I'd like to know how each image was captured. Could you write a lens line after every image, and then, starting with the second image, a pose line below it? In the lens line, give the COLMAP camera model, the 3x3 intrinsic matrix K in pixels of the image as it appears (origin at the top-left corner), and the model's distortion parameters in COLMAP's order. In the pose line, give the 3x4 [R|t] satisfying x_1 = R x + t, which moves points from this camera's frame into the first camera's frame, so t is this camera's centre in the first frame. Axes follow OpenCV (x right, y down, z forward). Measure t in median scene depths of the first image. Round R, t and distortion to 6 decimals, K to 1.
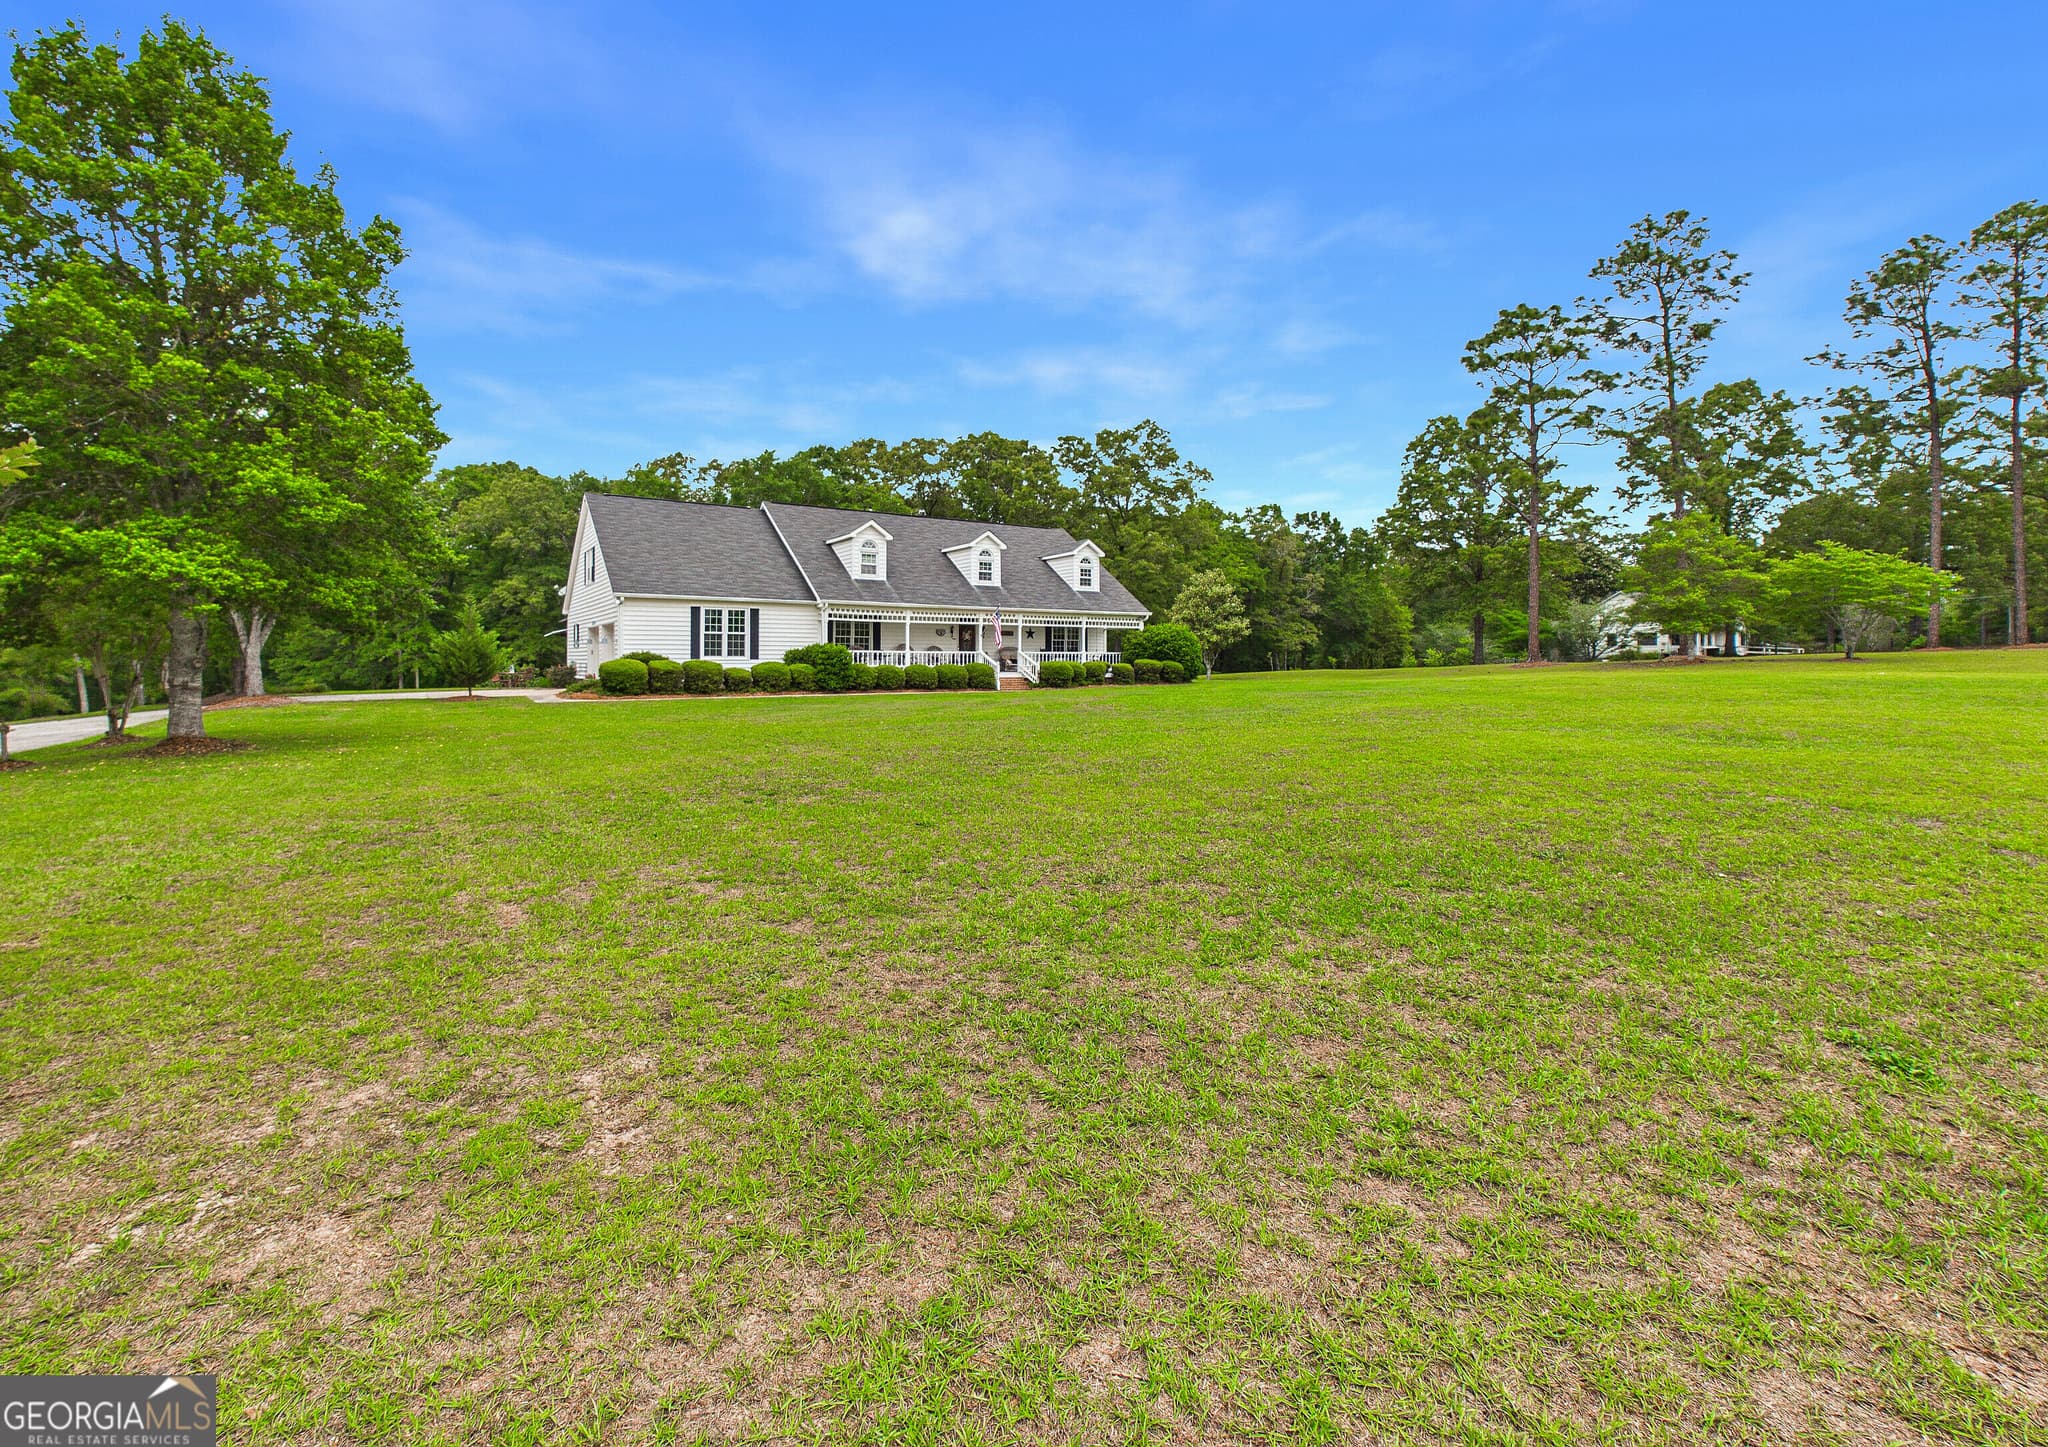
lens RADIAL K [[935.7, 0, 1005.6], [0, 935.7, 660.8], [0, 0, 1]] dist [0.006021, -0.000474]
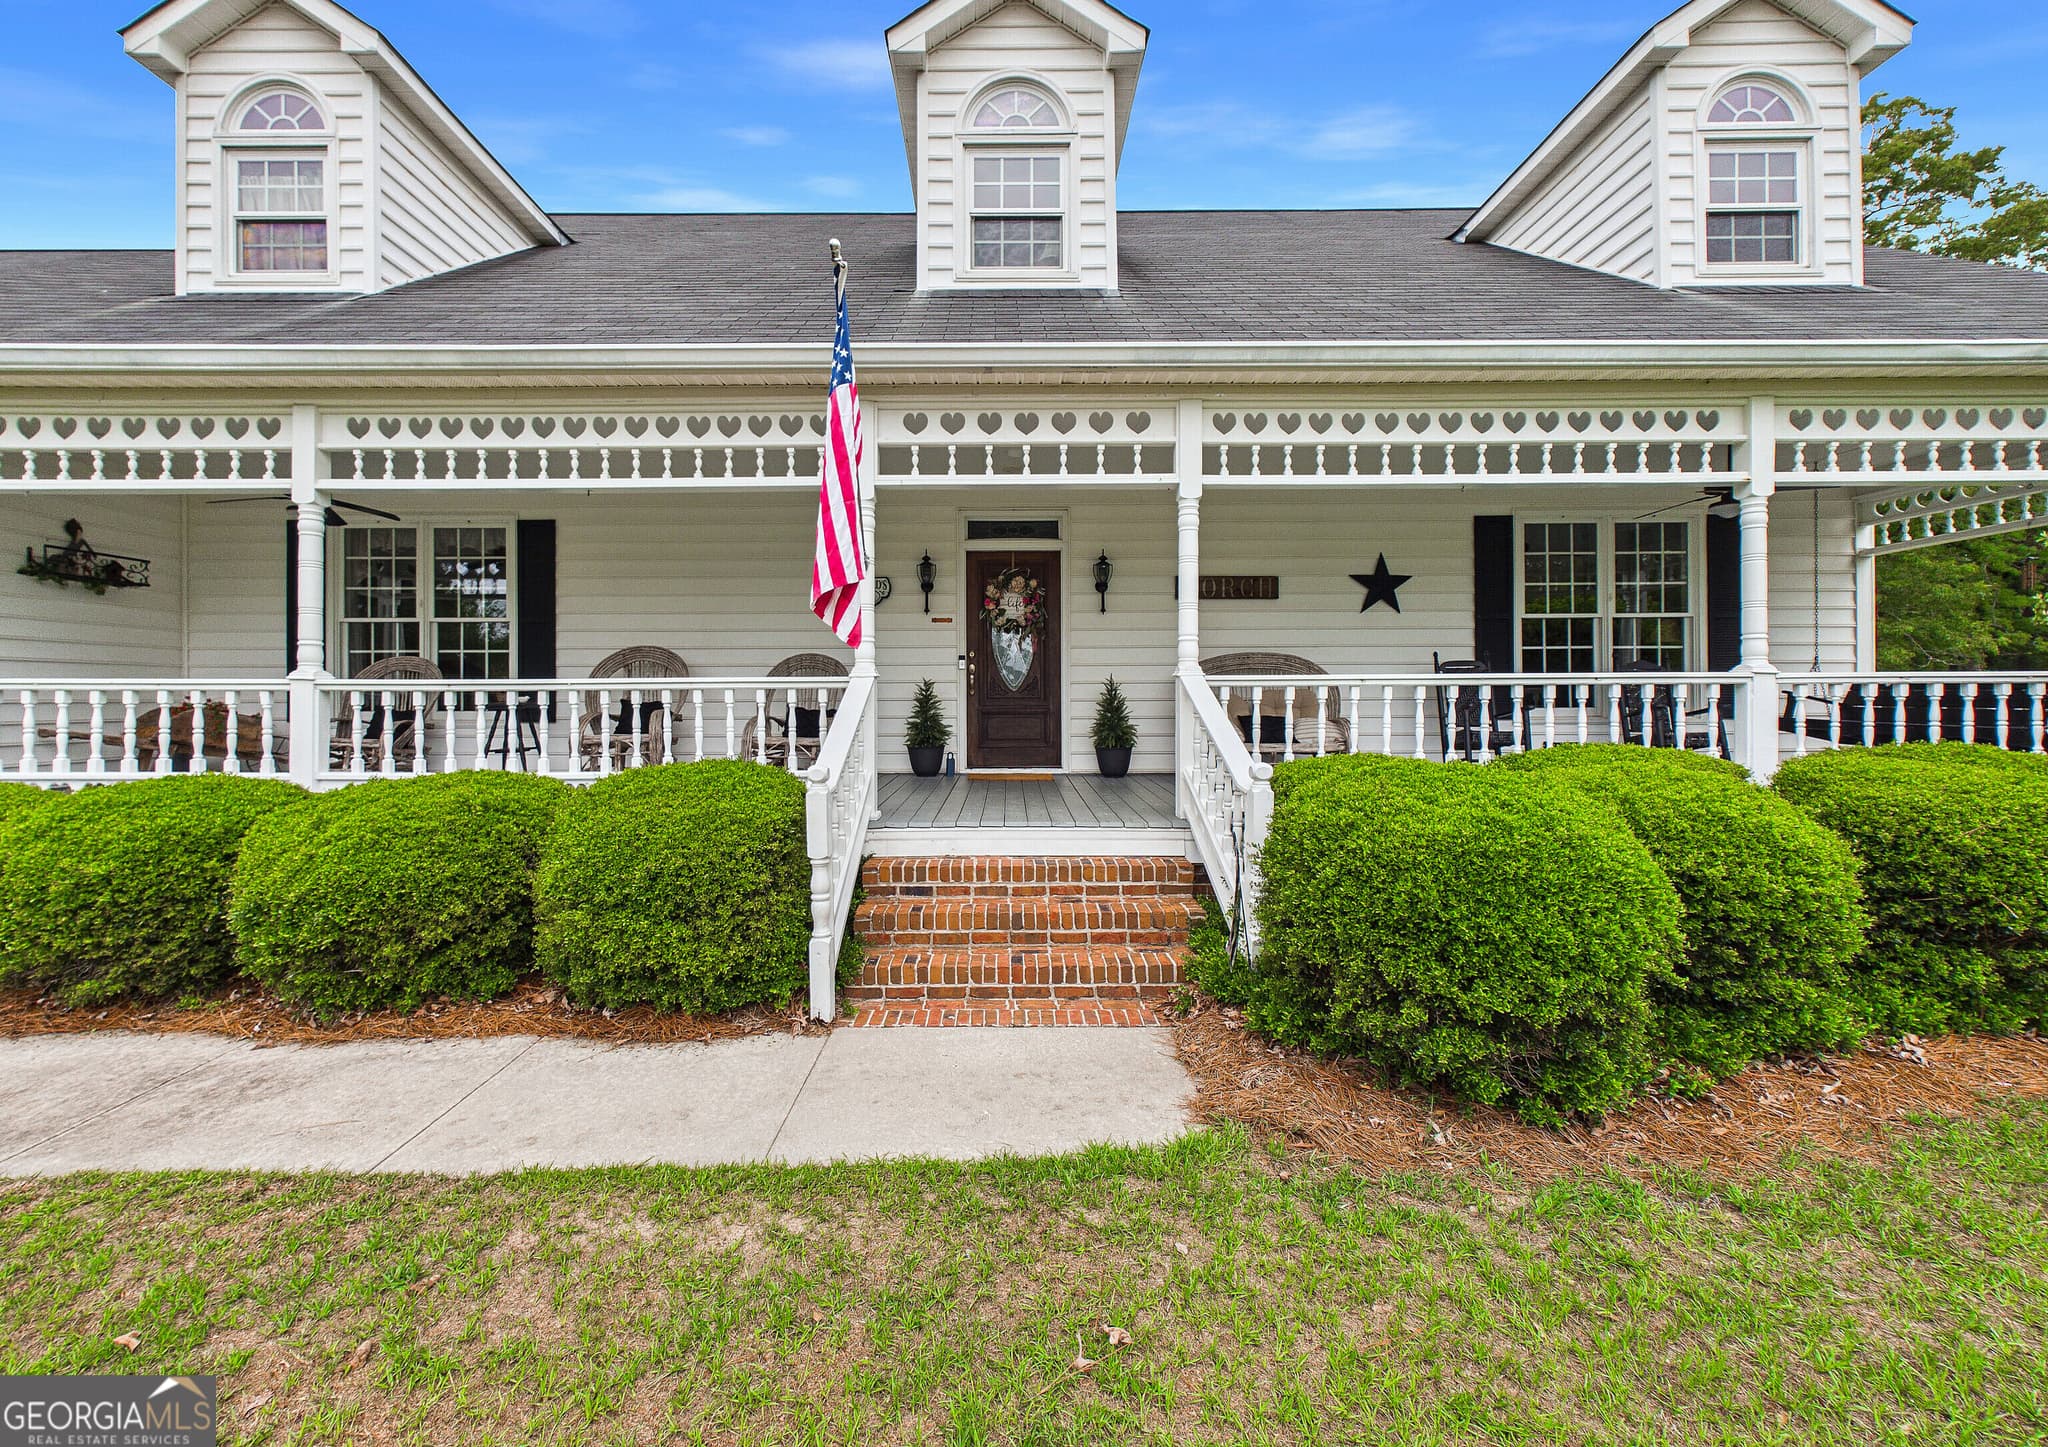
lens RADIAL K [[862.2, 0, 998.1], [0, 862.2, 693.0], [0, 0, 1]] dist [0.003692, 0.000392]
pose [[0.841031, -0.008918, -0.540913, 0.063444], [0.005528, 0.999954, -0.007890, -0.005864], [0.540958, 0.003645, 0.841042, 0.899080]]
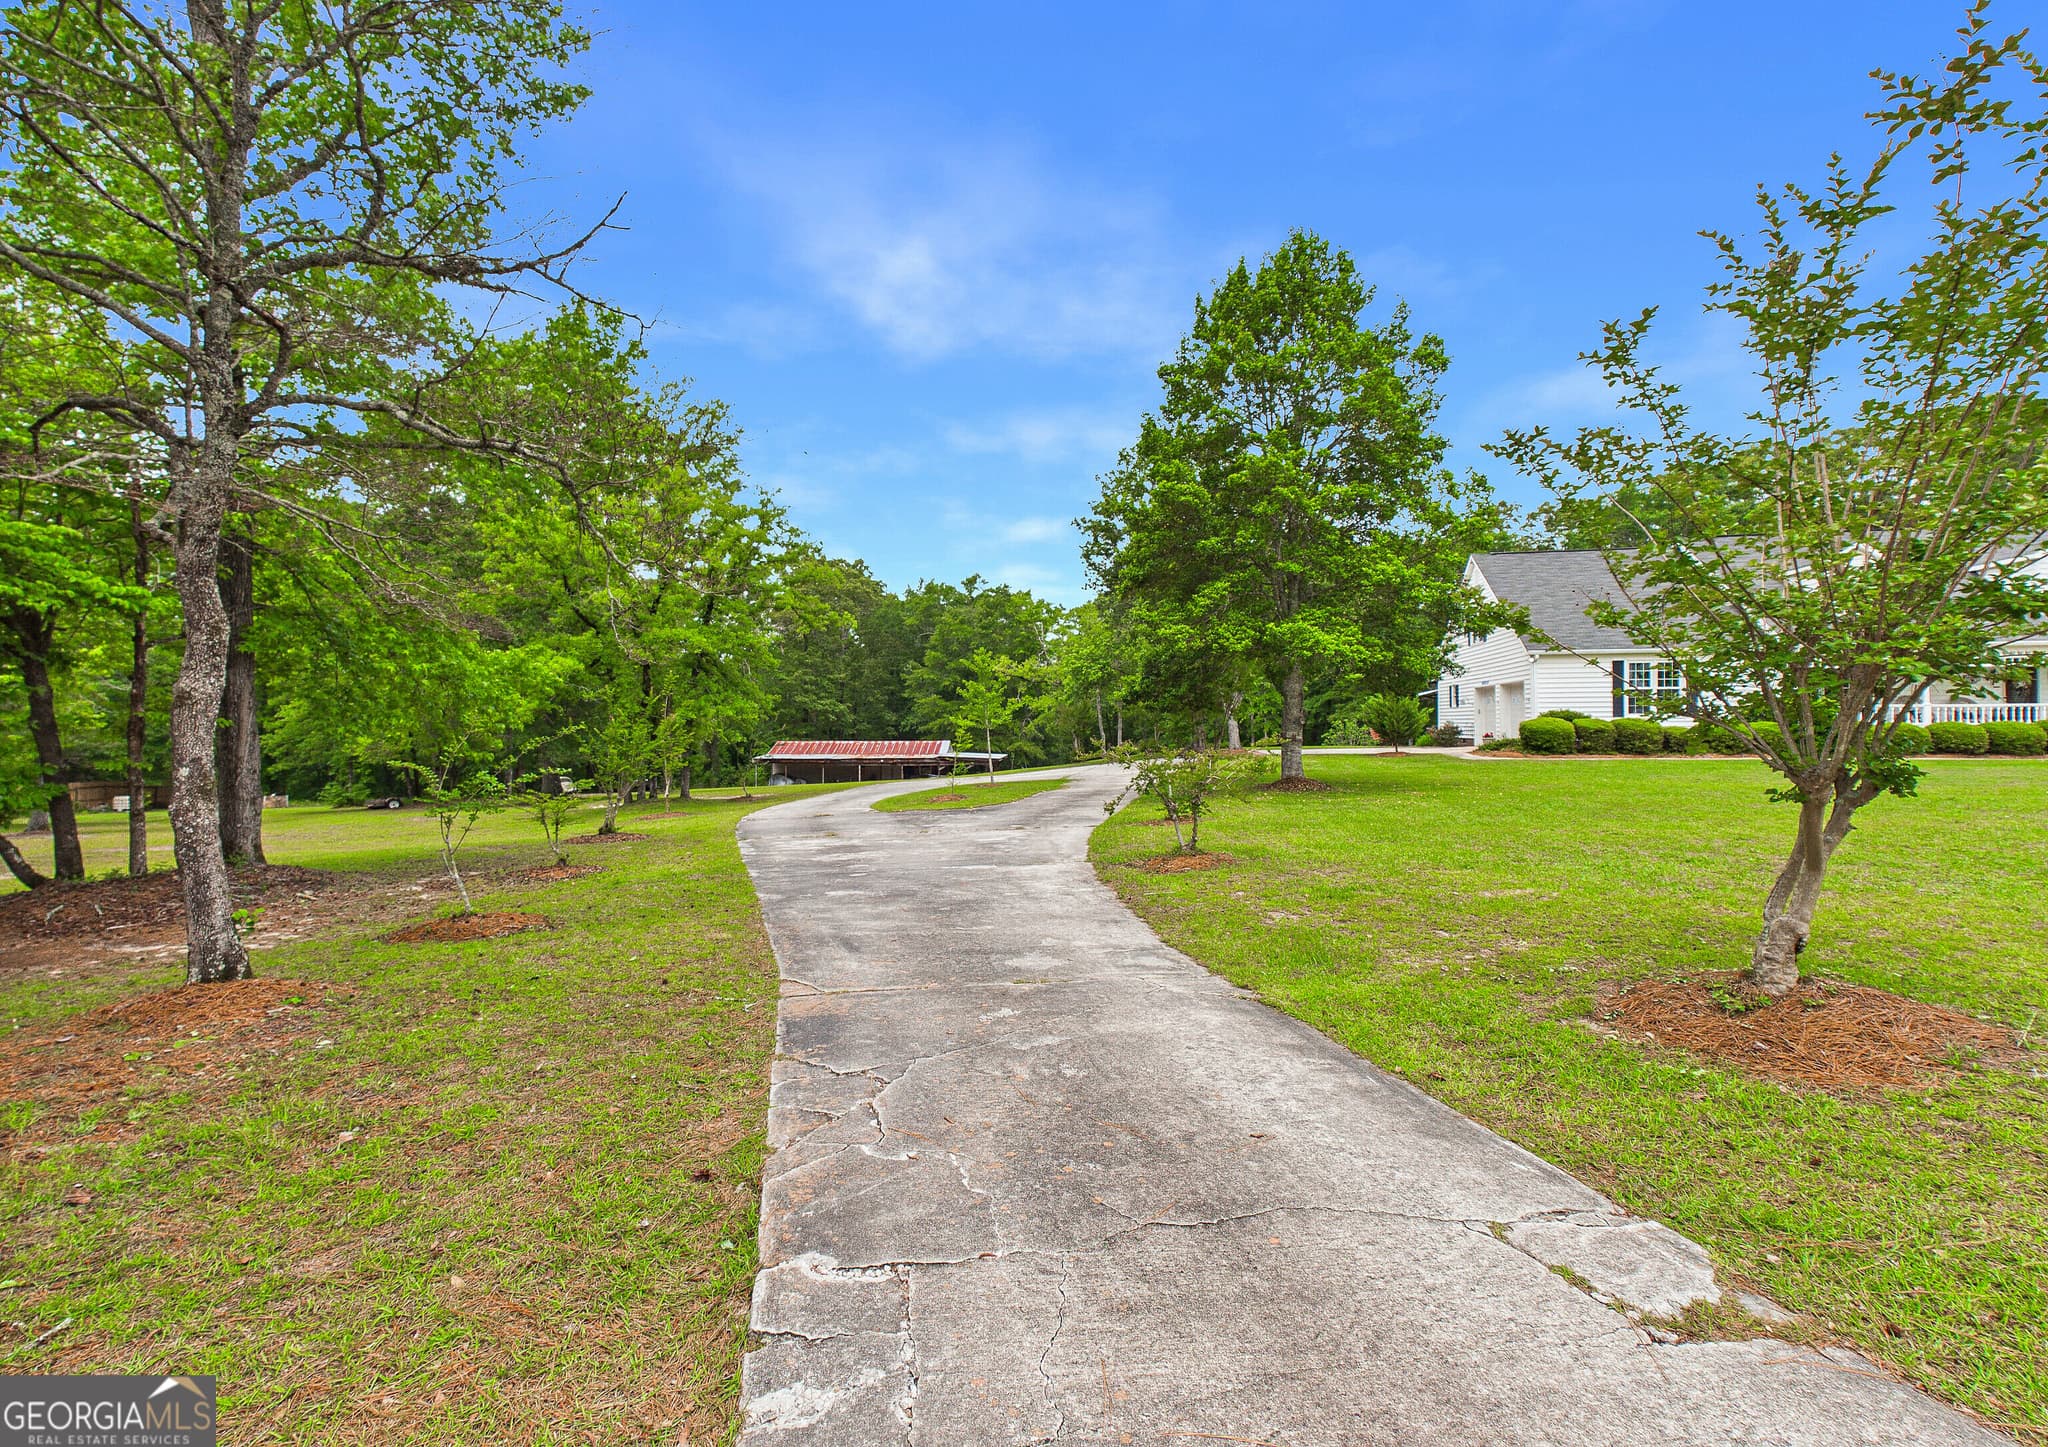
lens RADIAL K [[935.7, 0, 984.0], [0, 935.7, 723.6], [0, 0, 1]] dist [0.006021, -0.000474]
pose [[0.713898, -0.005516, -0.700227, -0.110766], [0.006103, 0.999980, -0.001654, 0.001857], [0.700223, -0.003093, 0.713918, -0.090706]]
